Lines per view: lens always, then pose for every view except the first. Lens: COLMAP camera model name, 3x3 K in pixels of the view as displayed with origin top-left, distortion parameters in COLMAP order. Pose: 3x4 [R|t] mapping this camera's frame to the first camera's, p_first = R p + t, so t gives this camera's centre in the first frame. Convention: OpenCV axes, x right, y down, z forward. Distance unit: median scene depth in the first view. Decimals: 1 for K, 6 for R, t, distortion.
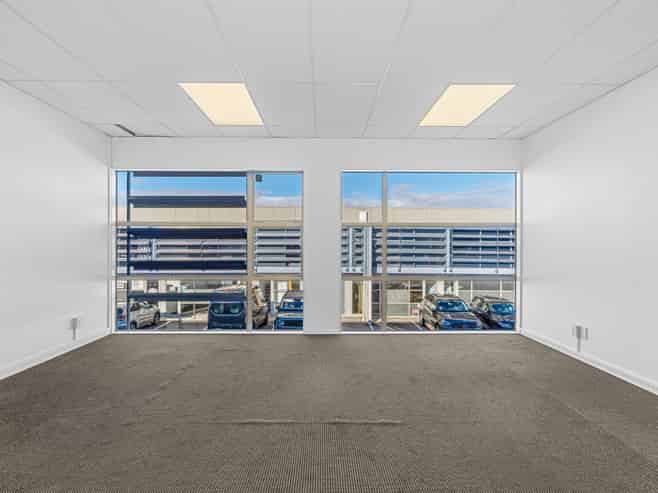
lens RADIAL K [[350.1, 0, 329.0], [0, 350.1, 246.5], [0, 0, 1]] dist [-0.001146, -0.000144]
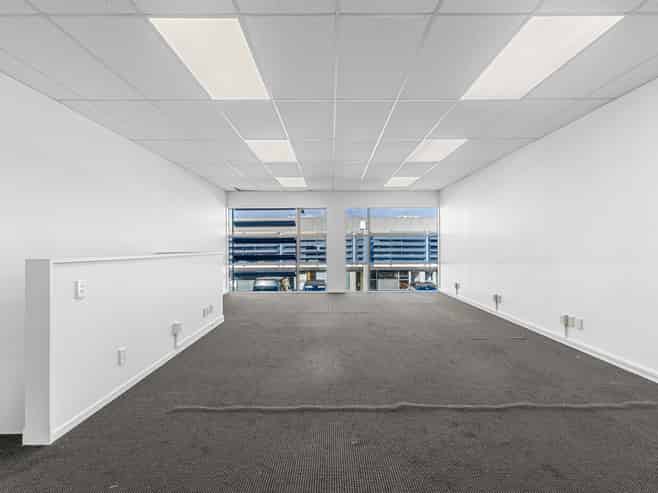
lens RADIAL K [[295.0, 0, 329.0], [0, 295.0, 246.5], [0, 0, 1]] dist [0.000776, 0.000032]
pose [[0.999582, -0.011886, -0.026365, -0.005494], [0.011795, 0.999924, -0.003586, 0.001465], [0.026406, 0.003273, 0.999646, -0.214860]]
